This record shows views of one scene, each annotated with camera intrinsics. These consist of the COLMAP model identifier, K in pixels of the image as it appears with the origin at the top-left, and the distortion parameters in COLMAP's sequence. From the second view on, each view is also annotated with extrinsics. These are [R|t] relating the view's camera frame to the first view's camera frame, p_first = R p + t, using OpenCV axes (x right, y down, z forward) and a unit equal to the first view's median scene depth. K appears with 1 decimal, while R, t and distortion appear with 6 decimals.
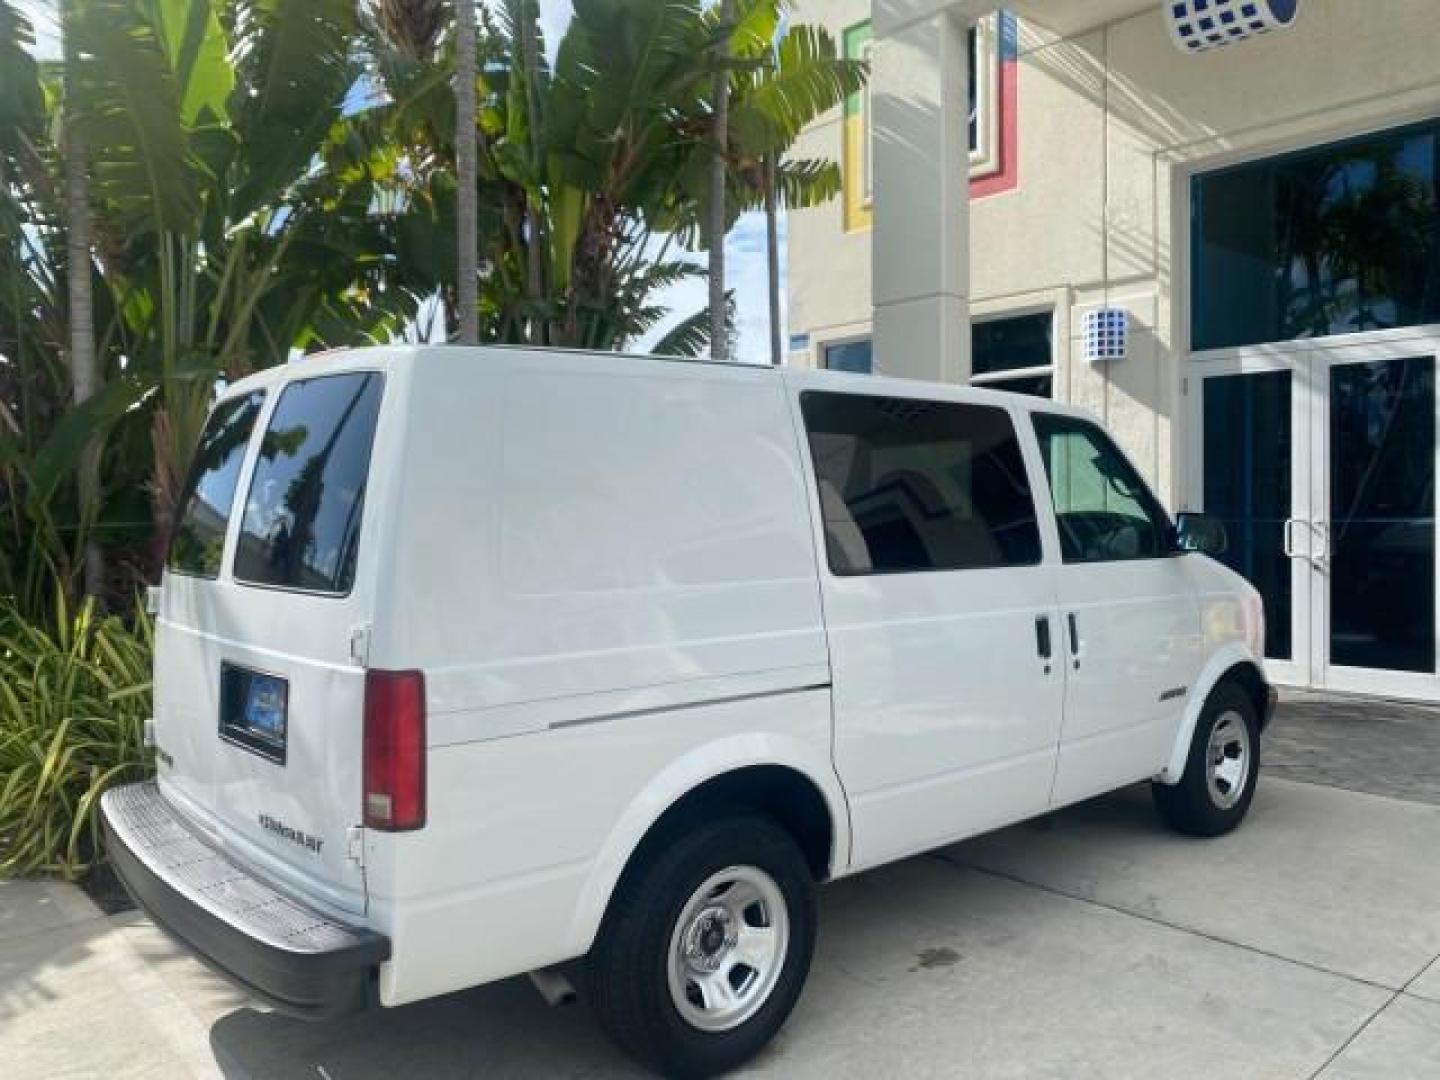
lens RADIAL K [[1103.8, 0, 726.0], [0, 1103.8, 530.1], [0, 0, 1]] dist [0.027559, -0.030270]
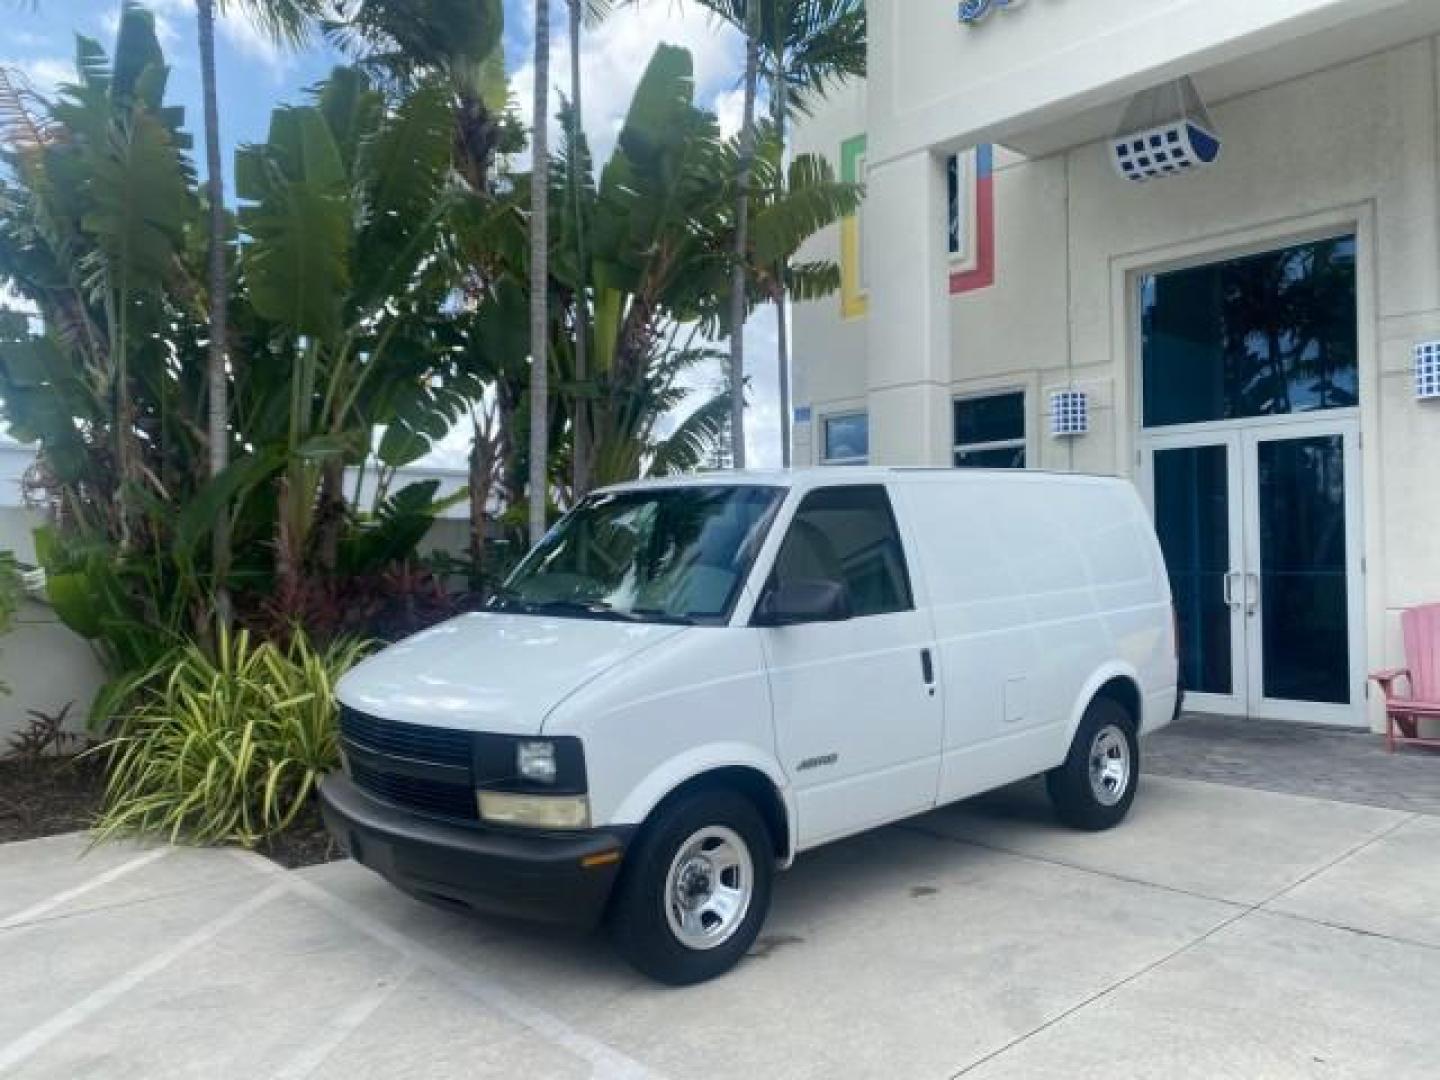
lens RADIAL K [[1103.8, 0, 727.5], [0, 1103.8, 535.1], [0, 0, 1]] dist [0.027559, -0.030270]
pose [[0.999969, 0.002322, 0.007488, -0.026323], [-0.001967, 0.998892, -0.047023, 0.007040], [-0.007588, 0.047007, 0.998866, -0.166866]]
